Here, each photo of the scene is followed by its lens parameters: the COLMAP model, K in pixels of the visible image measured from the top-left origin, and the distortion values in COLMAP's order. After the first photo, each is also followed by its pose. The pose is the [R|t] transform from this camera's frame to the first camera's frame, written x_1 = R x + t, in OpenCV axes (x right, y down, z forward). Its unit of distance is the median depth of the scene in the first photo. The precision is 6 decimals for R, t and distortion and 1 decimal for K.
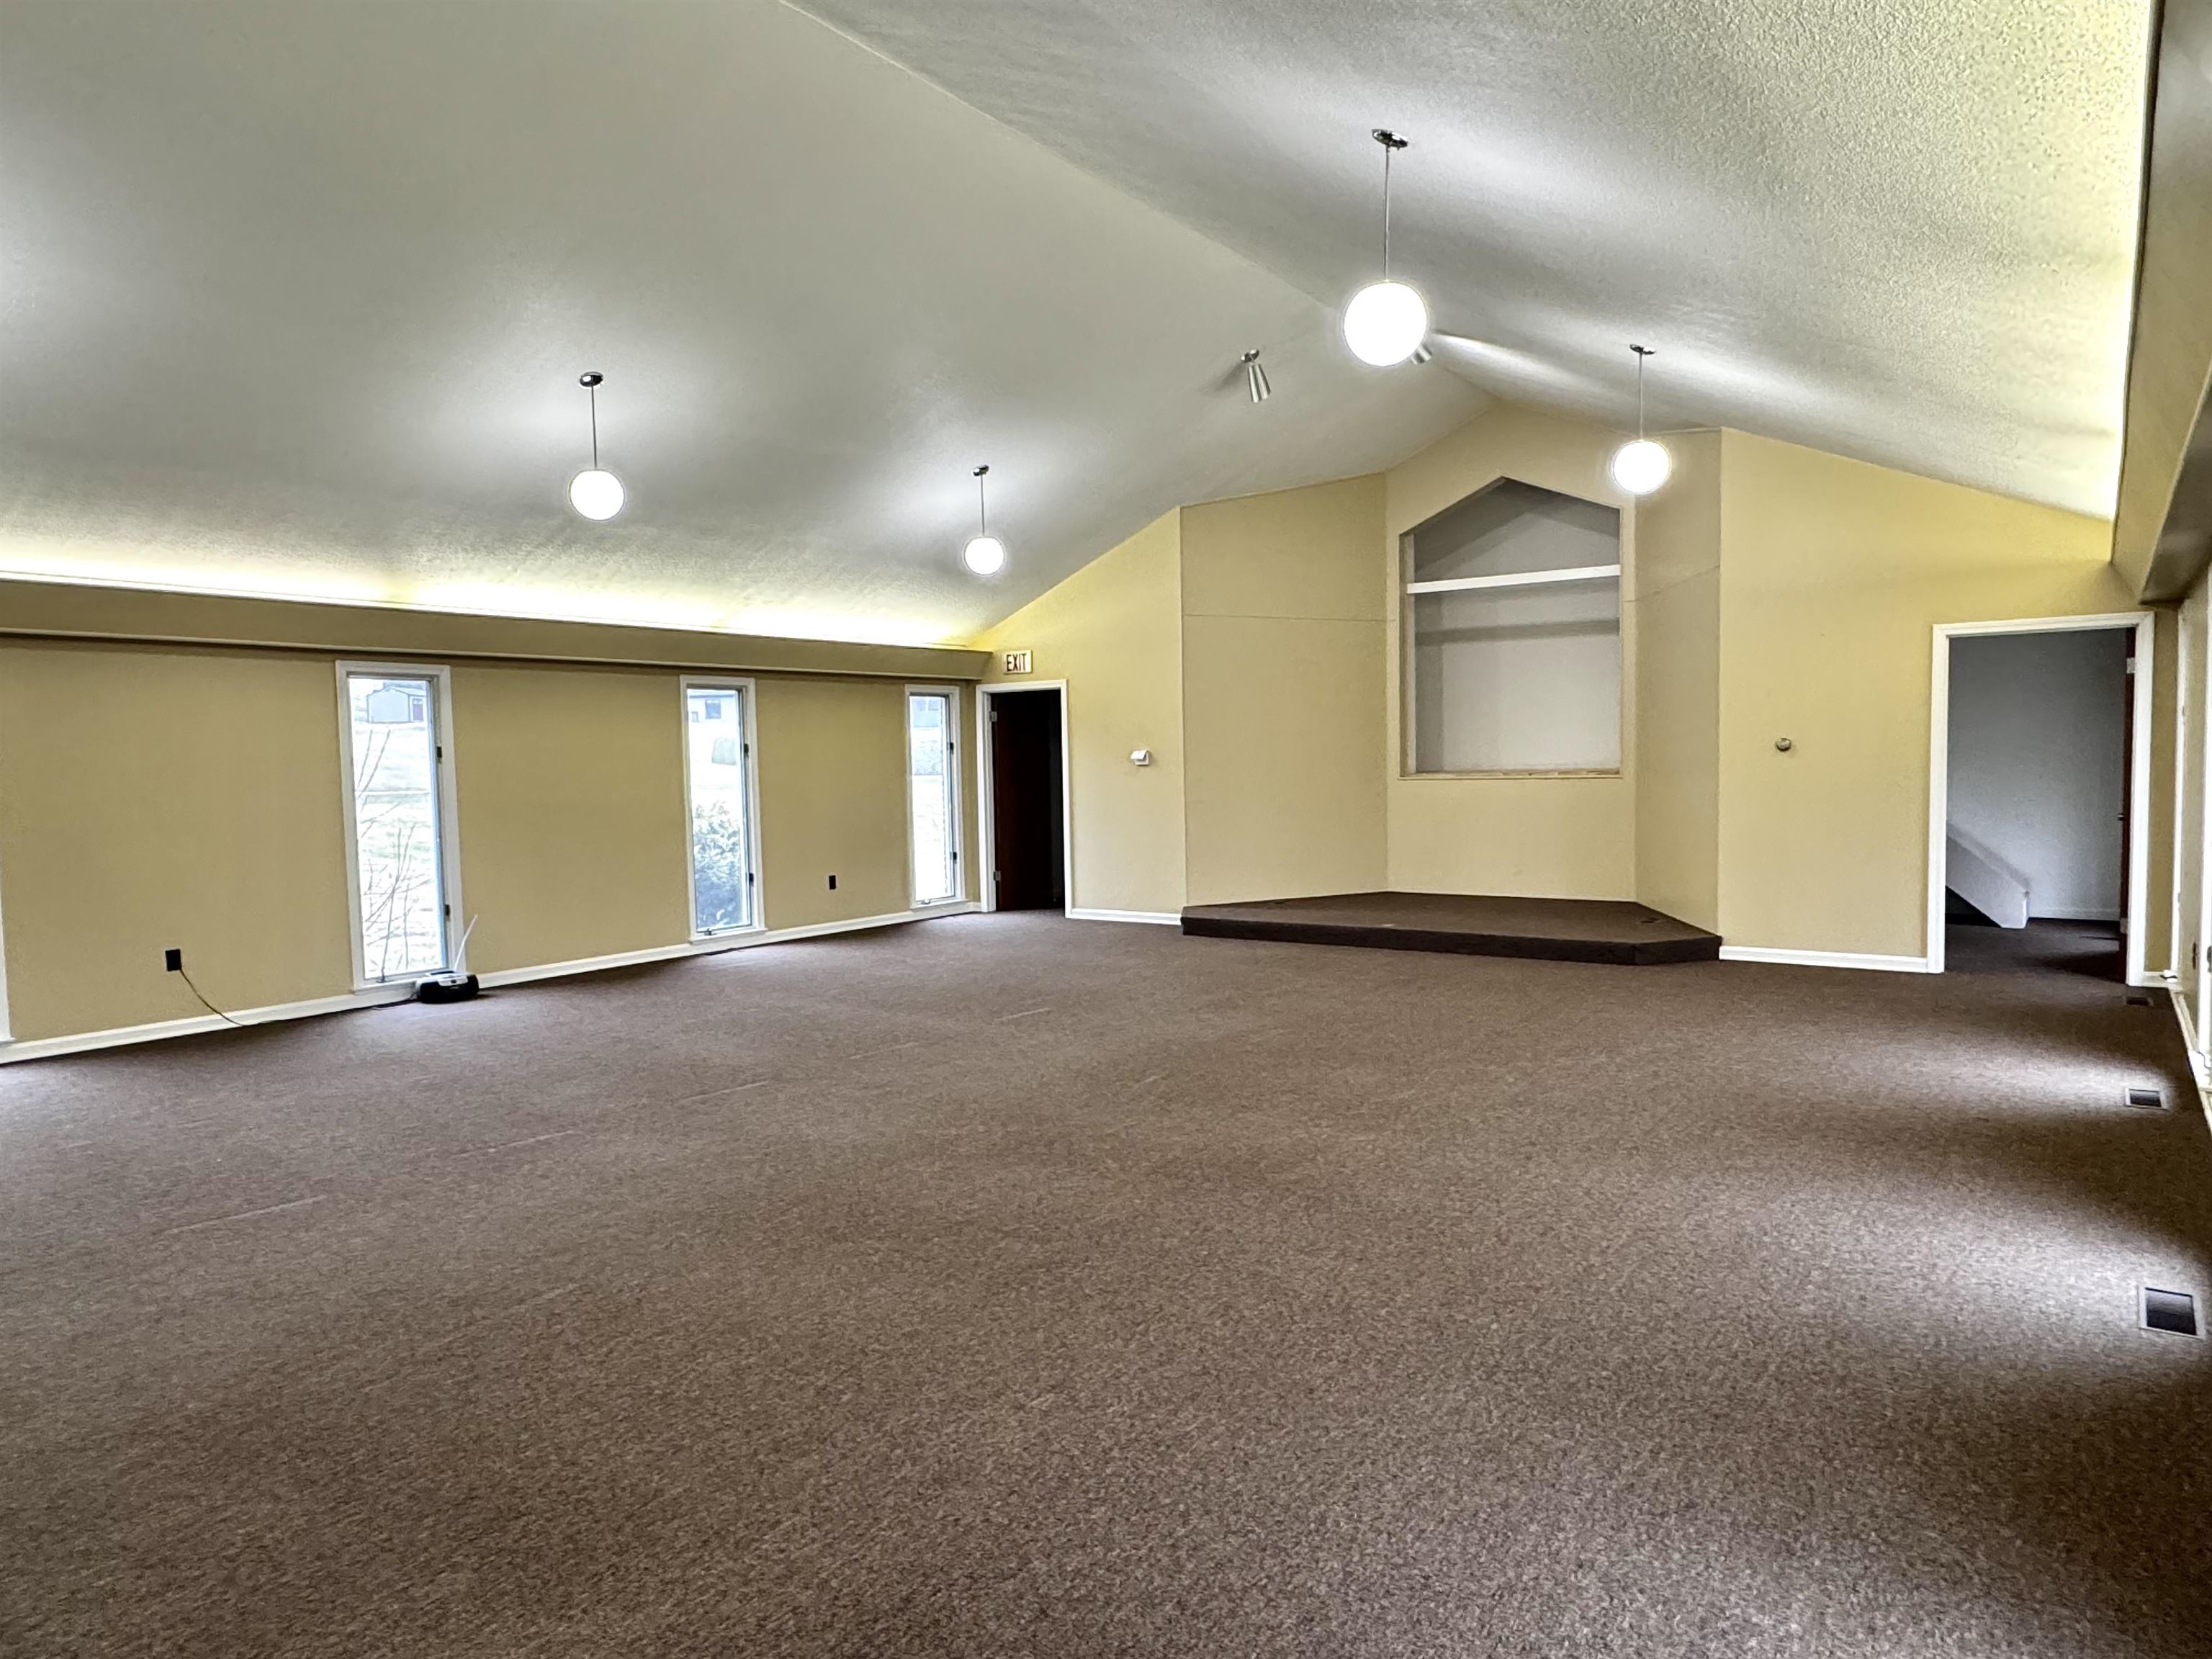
lens RADIAL K [[1361.1, 0, 1106.0], [0, 1361.1, 829.5], [0, 0, 1]] dist [0.001035, 0.000394]
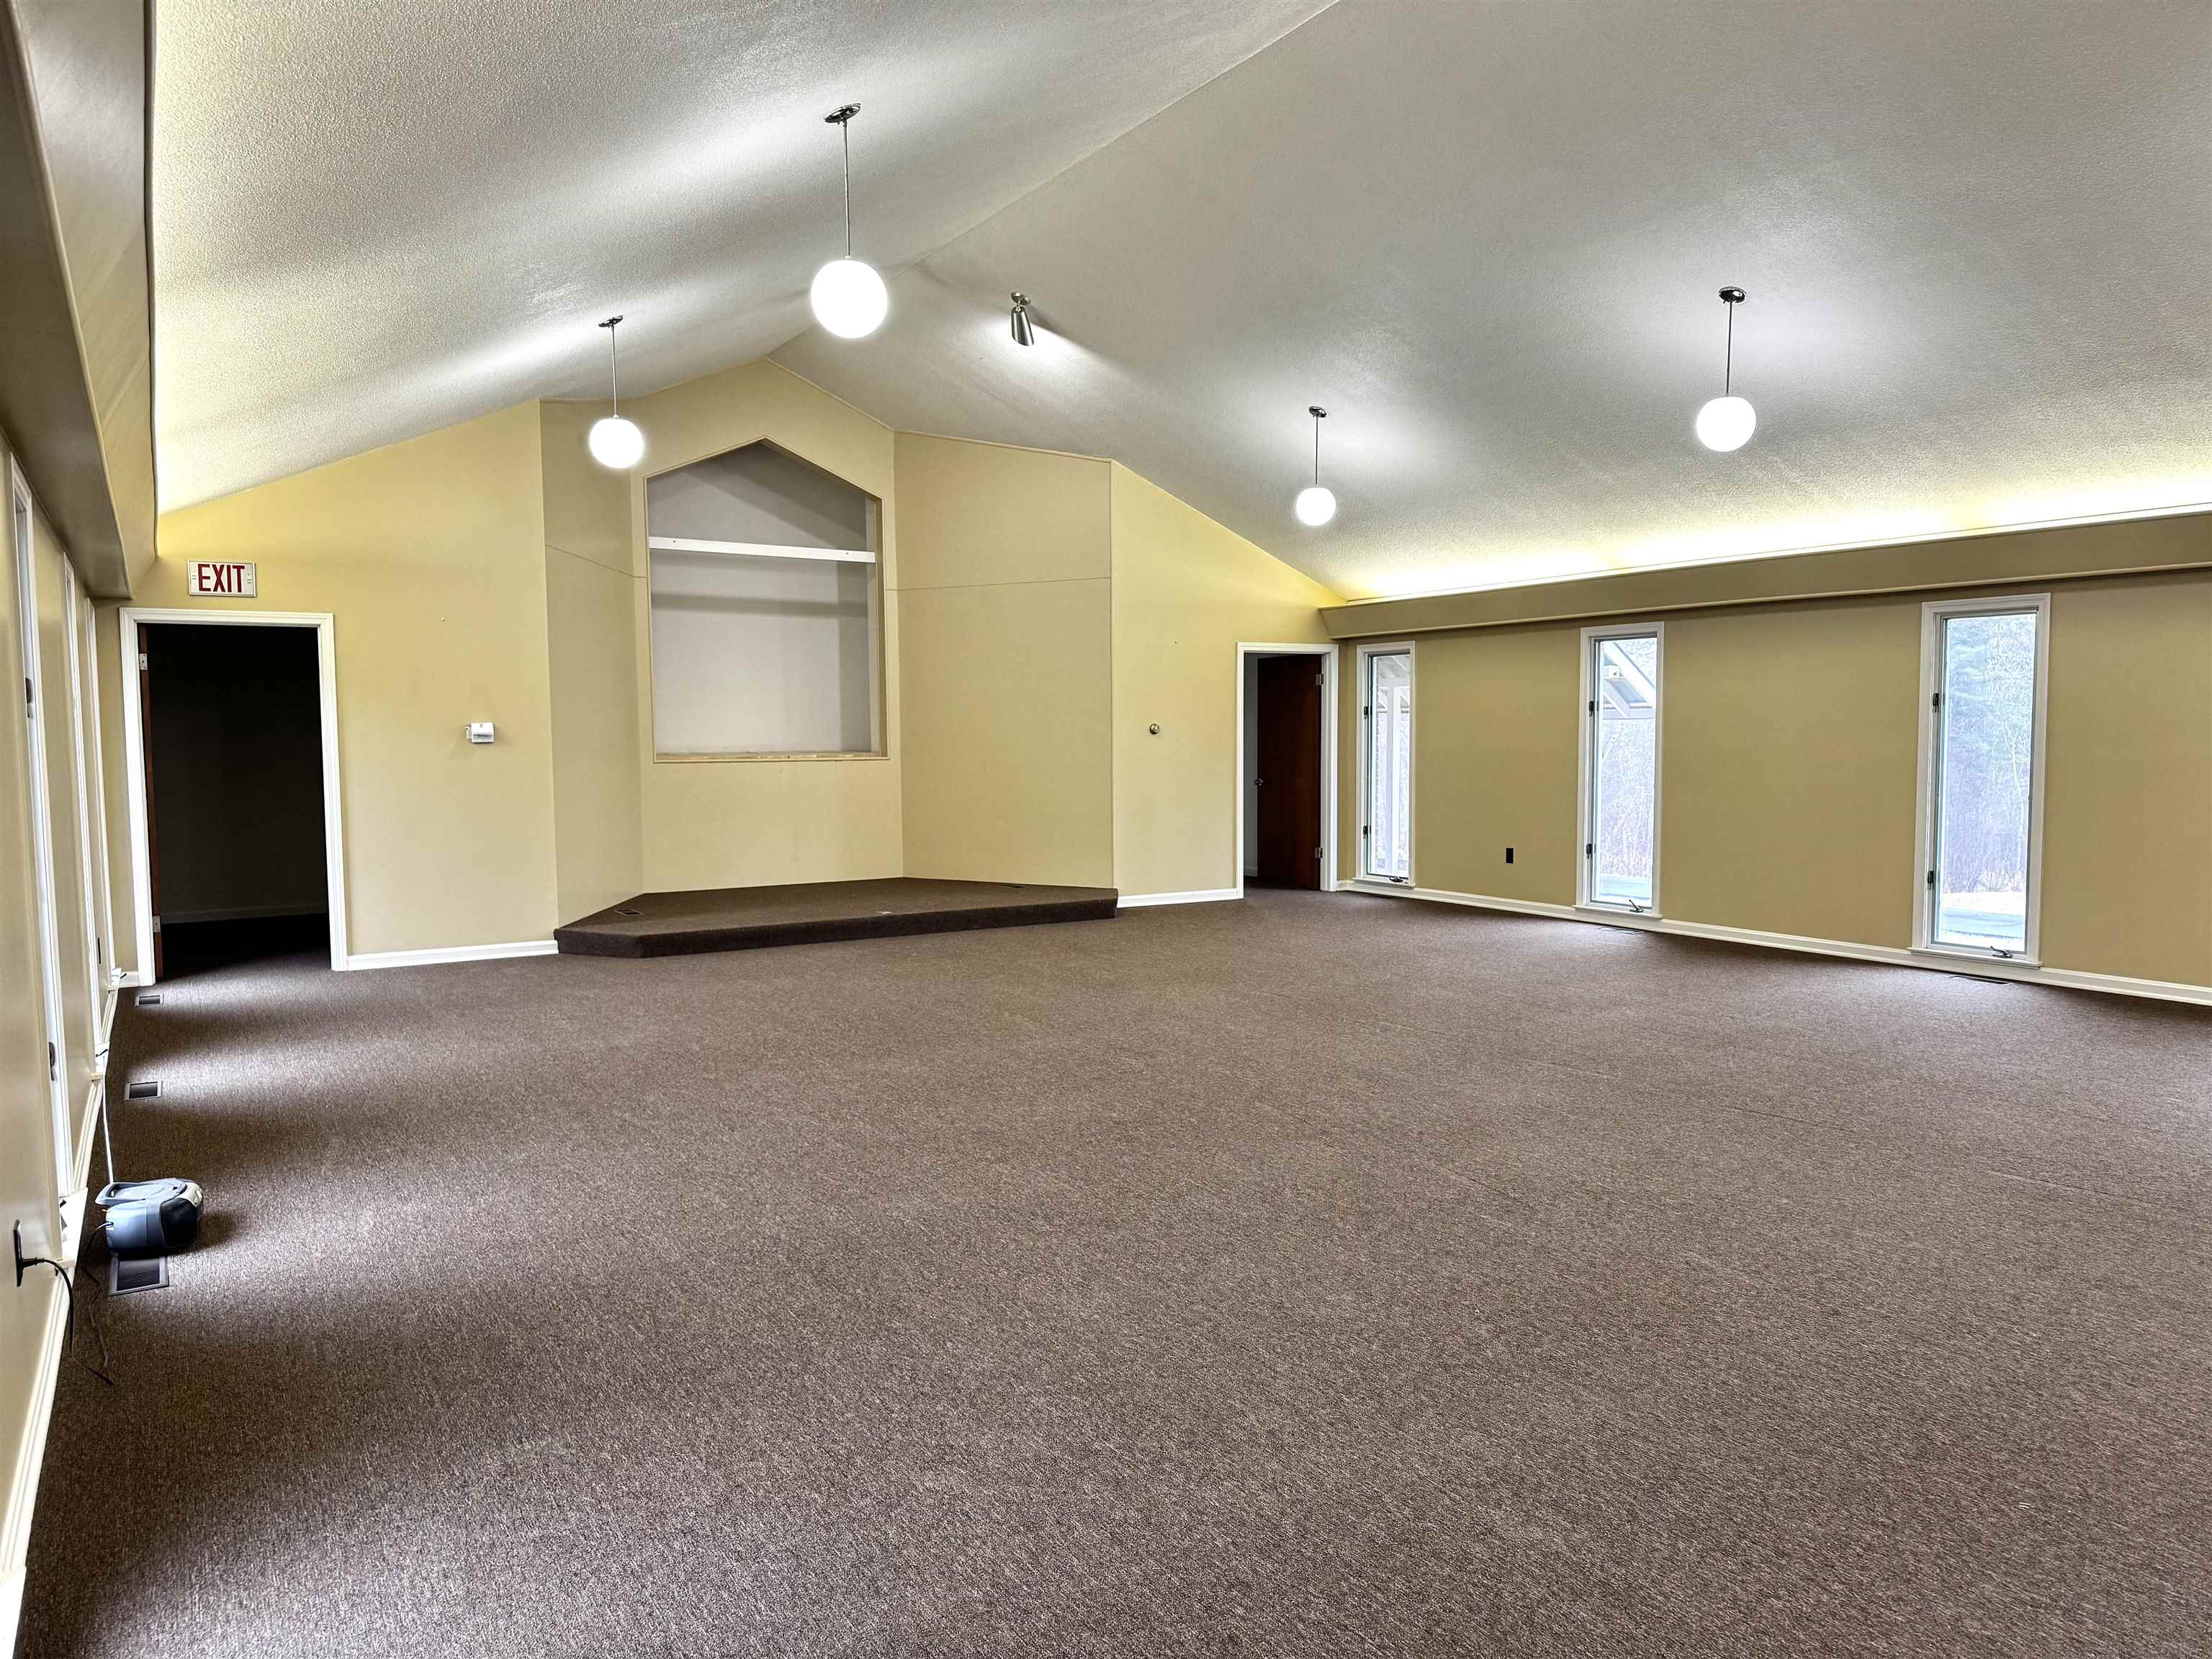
lens RADIAL K [[1519.2, 0, 1106.0], [0, 1519.2, 829.5], [0, 0, 1]] dist [0.094827, -0.126772]
pose [[0.399412, -0.043574, 0.915736, -0.595466], [0.046317, 0.998553, 0.027314, -0.007840], [-0.915601, 0.031504, 0.400852, 0.366213]]
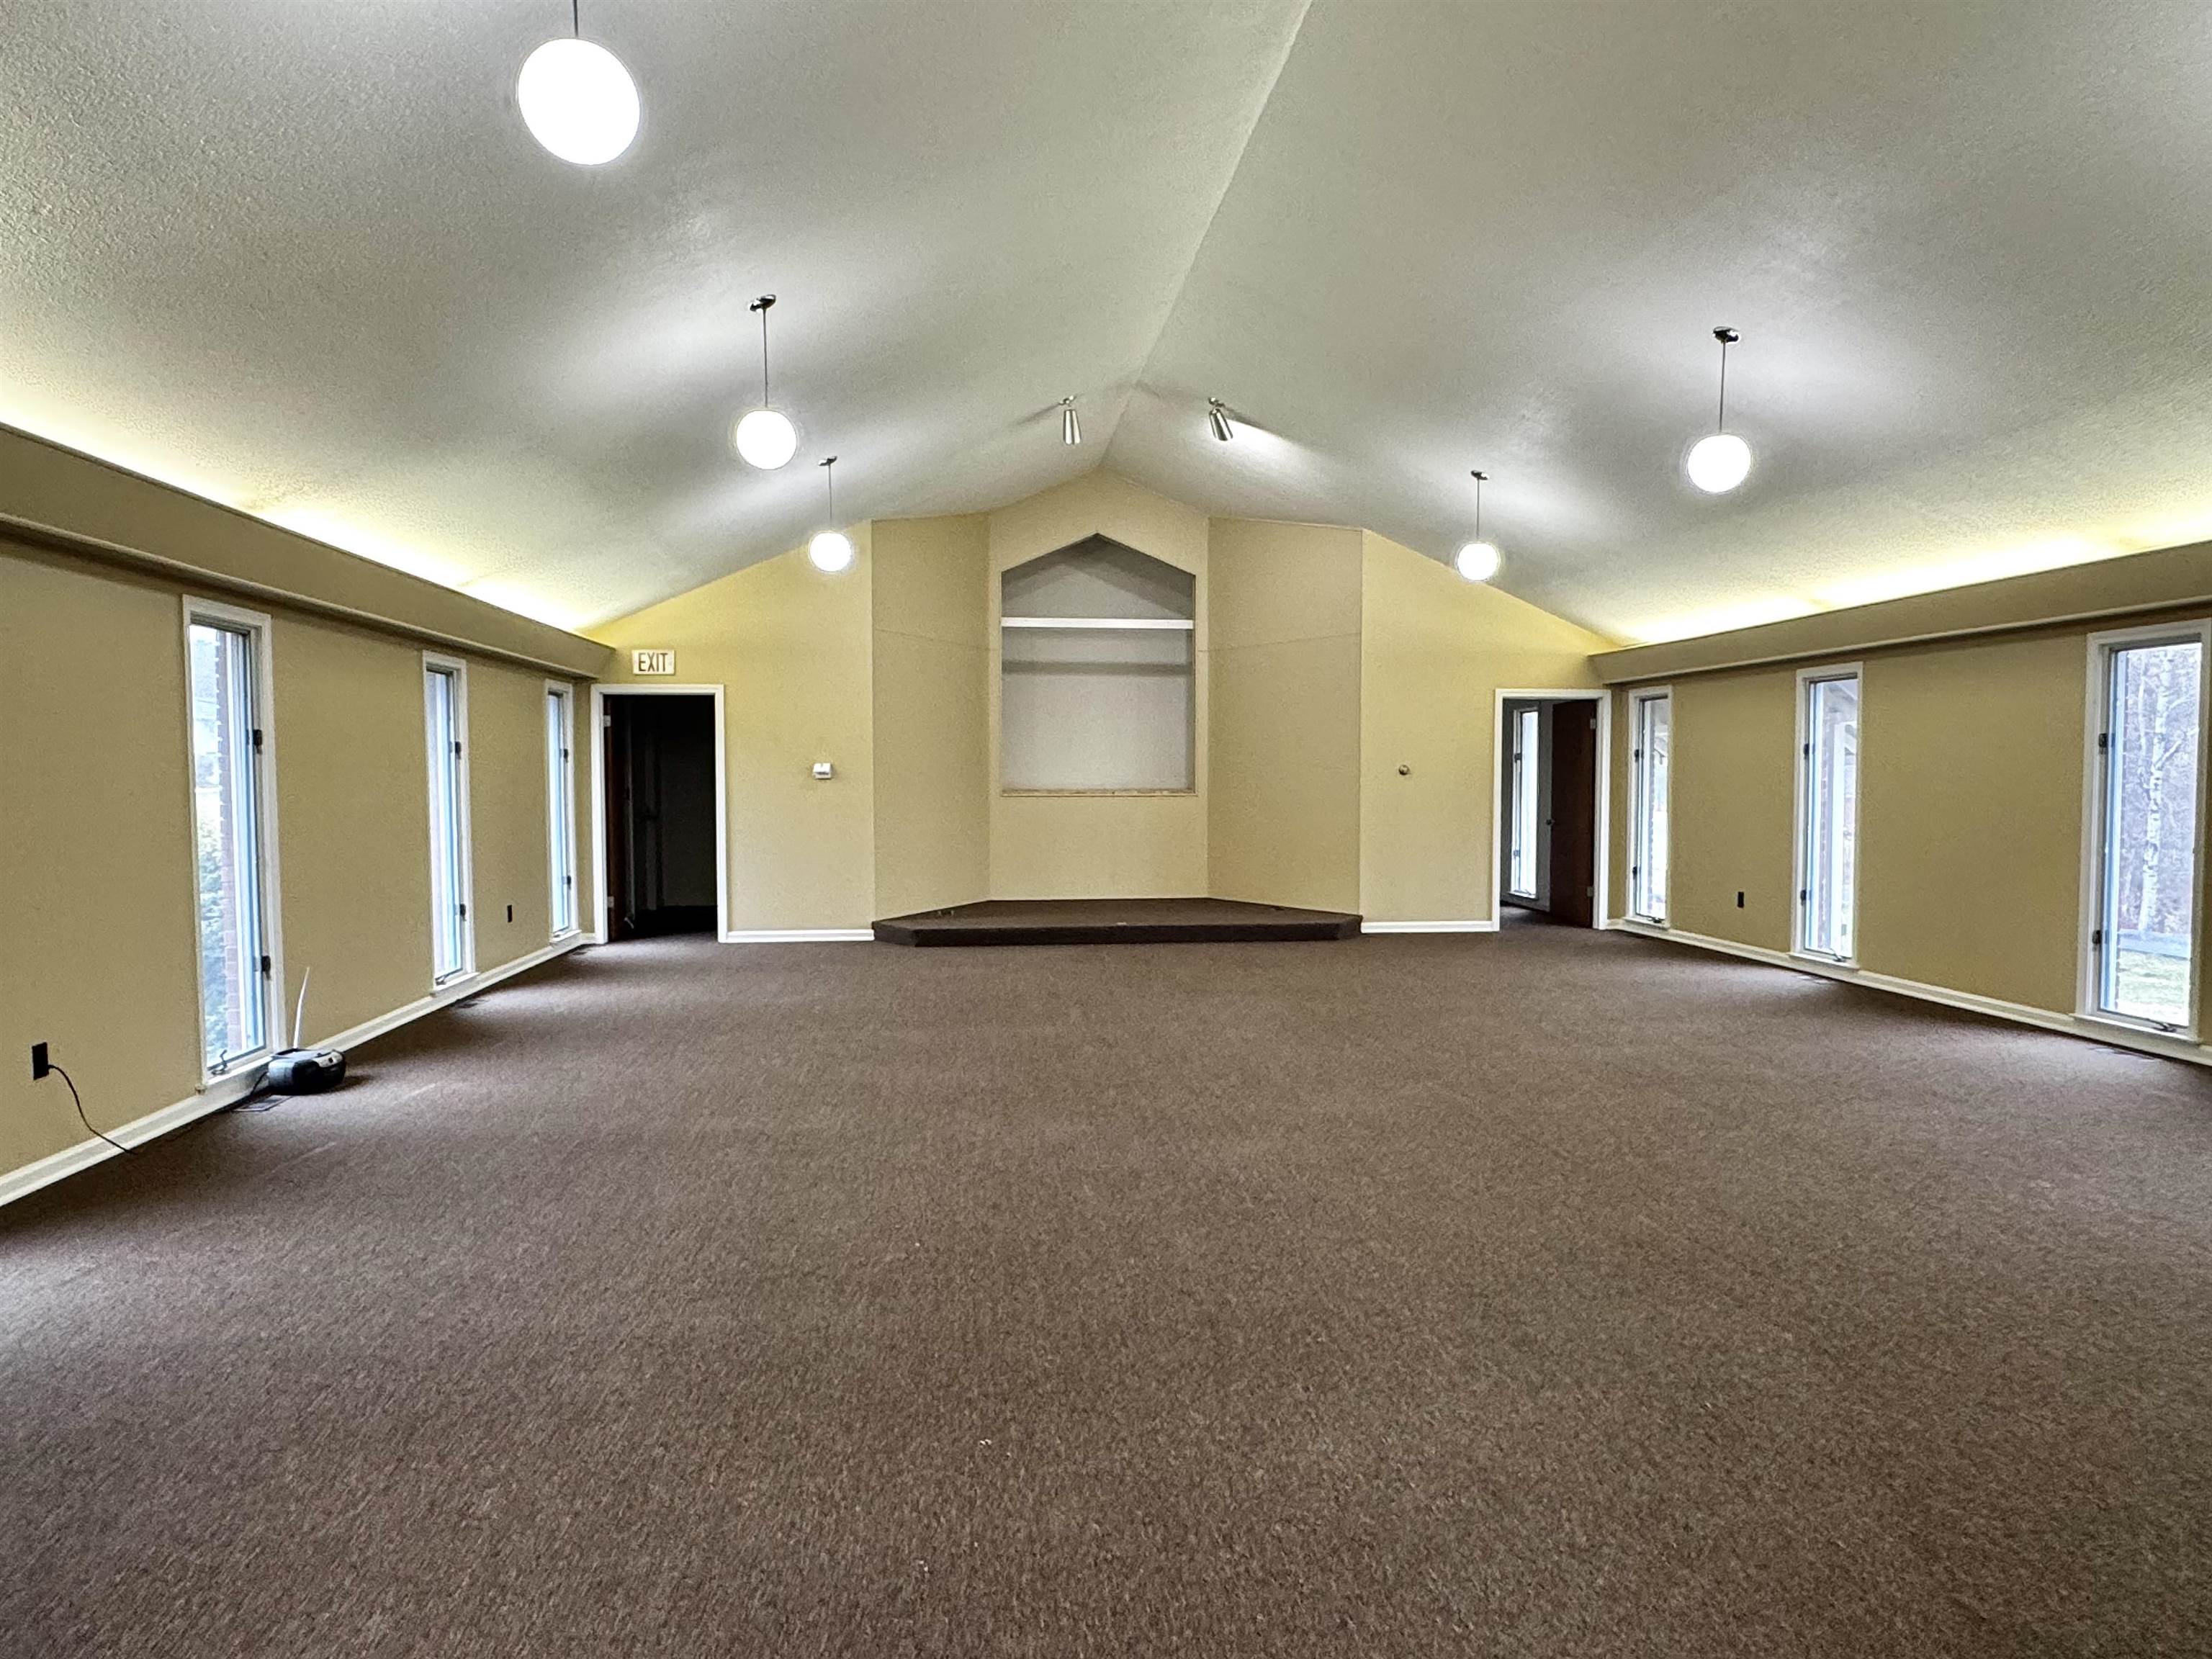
lens RADIAL K [[1361.1, 0, 1106.0], [0, 1361.1, 829.5], [0, 0, 1]] dist [0.001035, 0.000394]
pose [[0.746841, -0.006685, 0.664969, -0.468047], [0.020527, 0.999705, -0.013004, 0.006127], [-0.664686, 0.023362, 0.746757, 0.141888]]
